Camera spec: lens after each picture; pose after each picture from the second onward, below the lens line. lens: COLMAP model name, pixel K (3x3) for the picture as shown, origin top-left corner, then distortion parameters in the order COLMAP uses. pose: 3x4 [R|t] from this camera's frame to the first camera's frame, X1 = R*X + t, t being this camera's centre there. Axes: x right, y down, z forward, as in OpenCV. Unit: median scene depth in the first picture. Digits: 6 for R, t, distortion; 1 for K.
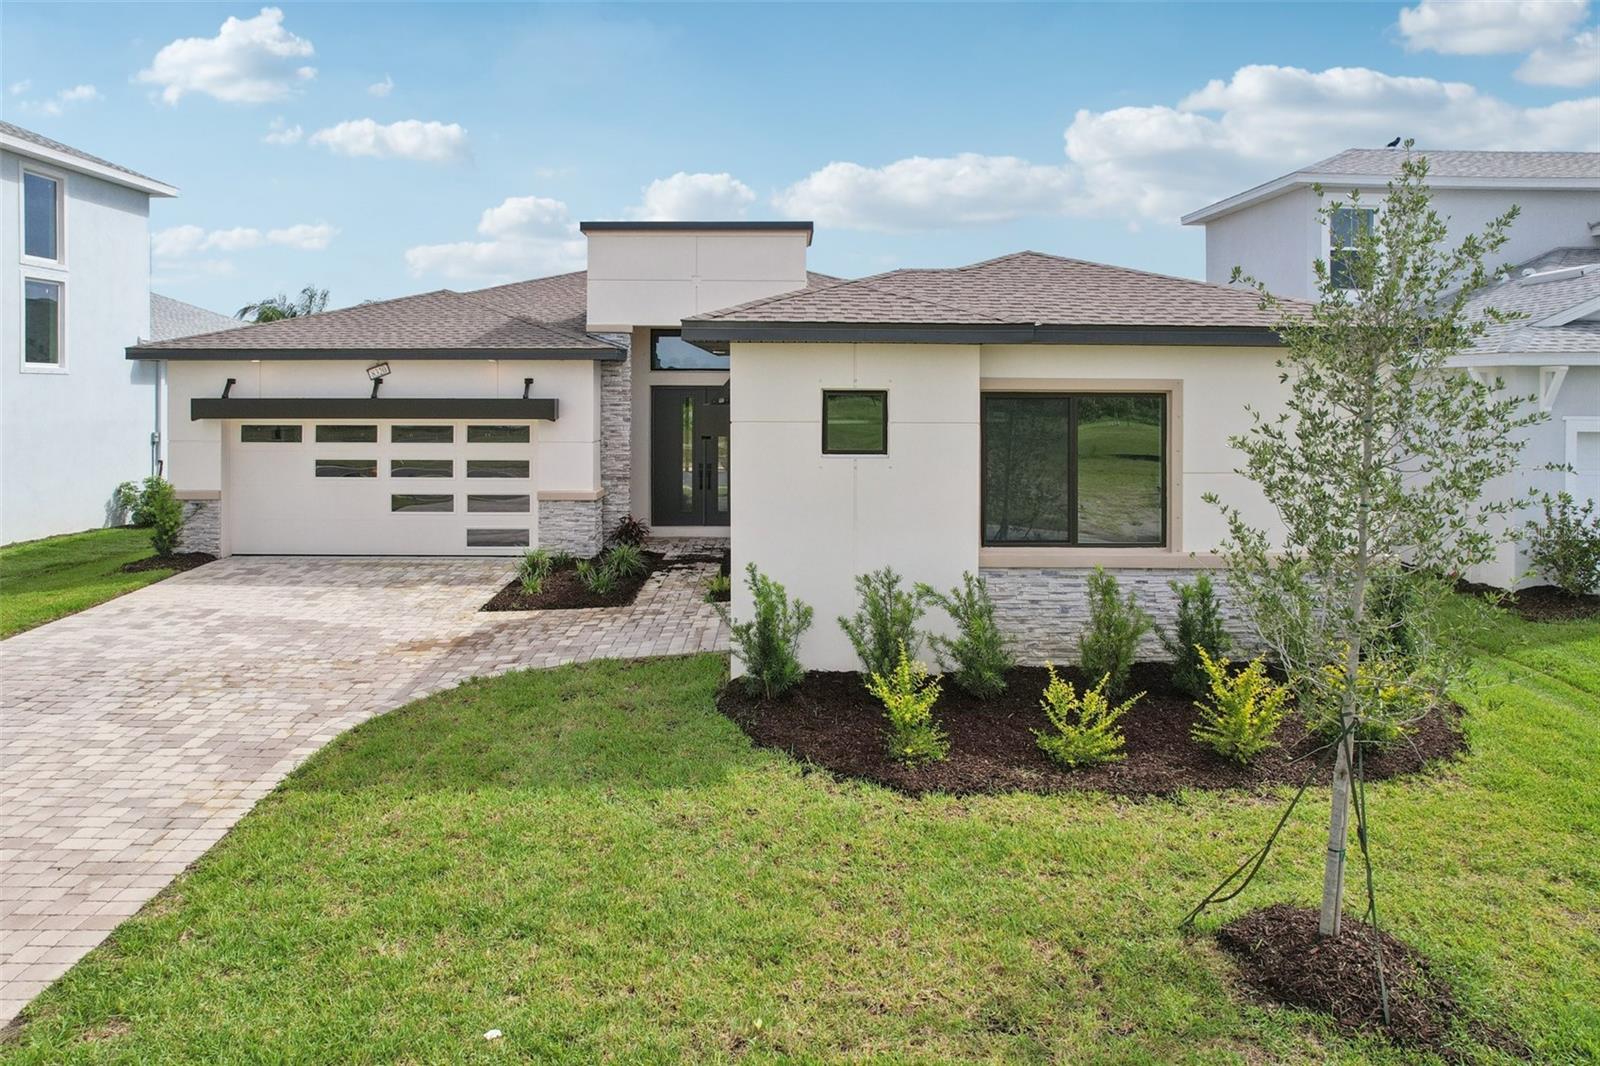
lens RADIAL K [[1092.5, 0, 758.6], [0, 1092.5, 485.5], [0, 0, 1]] dist [-0.074901, 0.068865]
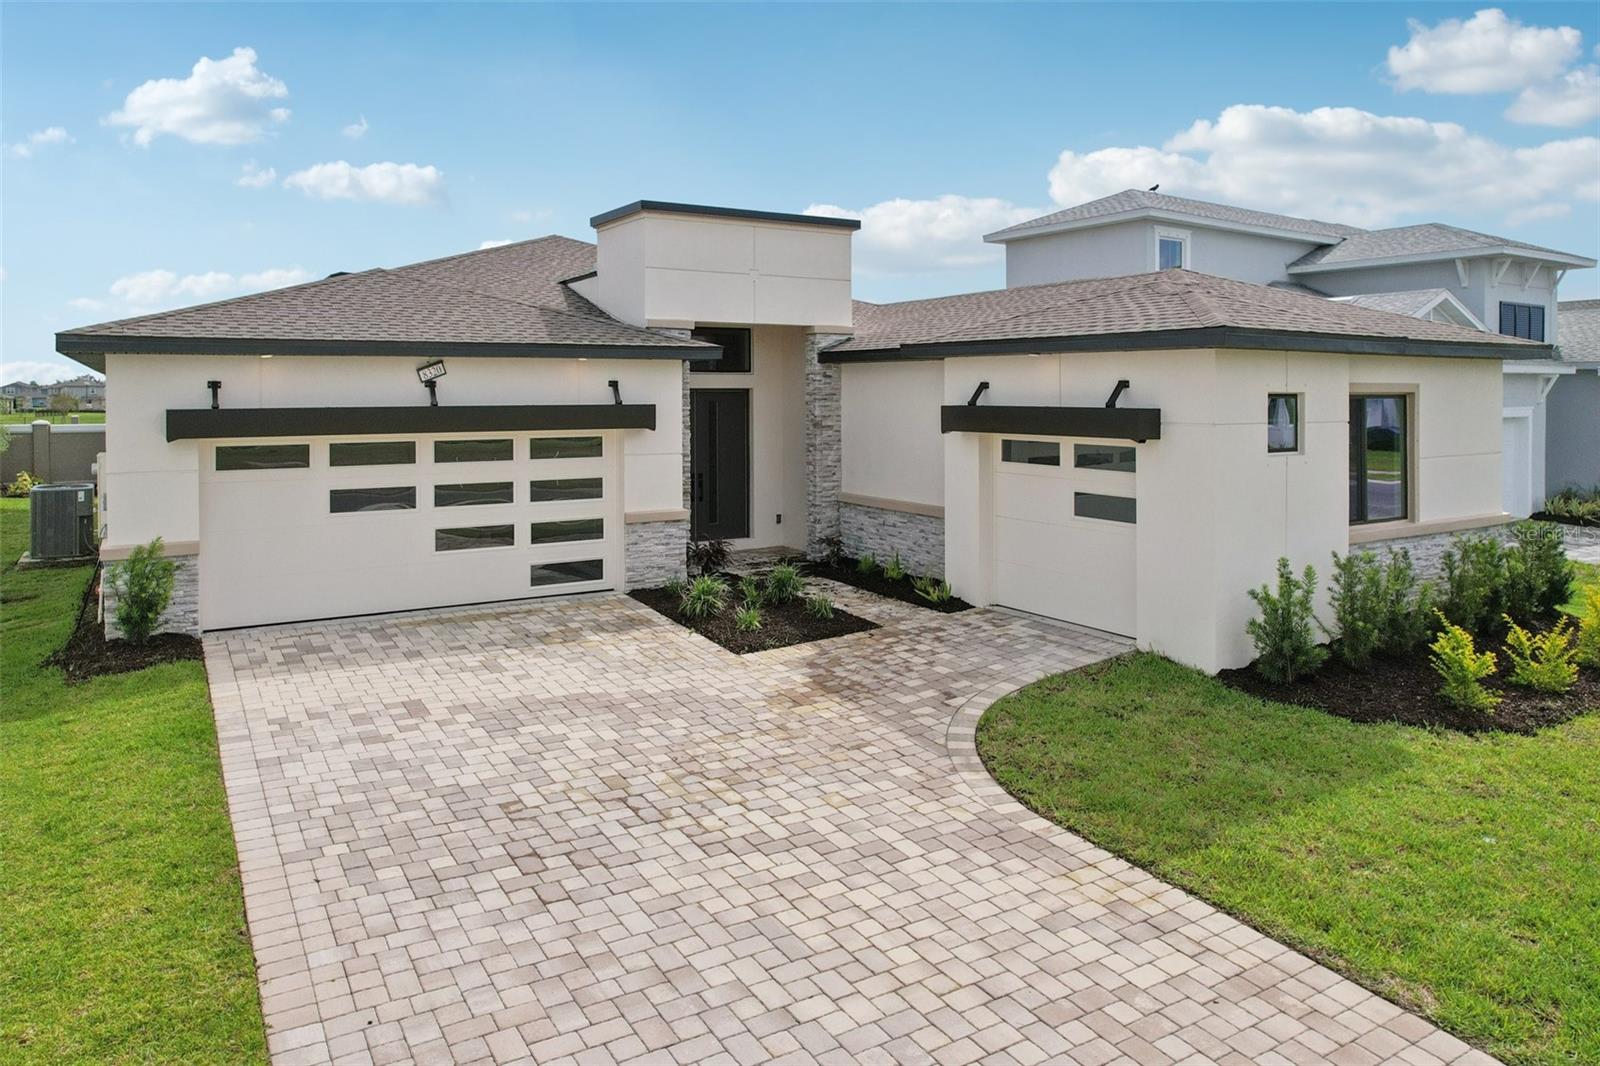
lens RADIAL K [[1092.5, 0, 758.6], [0, 1092.5, 485.5], [0, 0, 1]] dist [-0.074901, 0.068865]
pose [[0.850916, -0.050569, 0.522861, -0.566478], [0.050951, 0.998608, 0.013663, -0.022918], [-0.522824, 0.015014, 0.852308, 0.219747]]
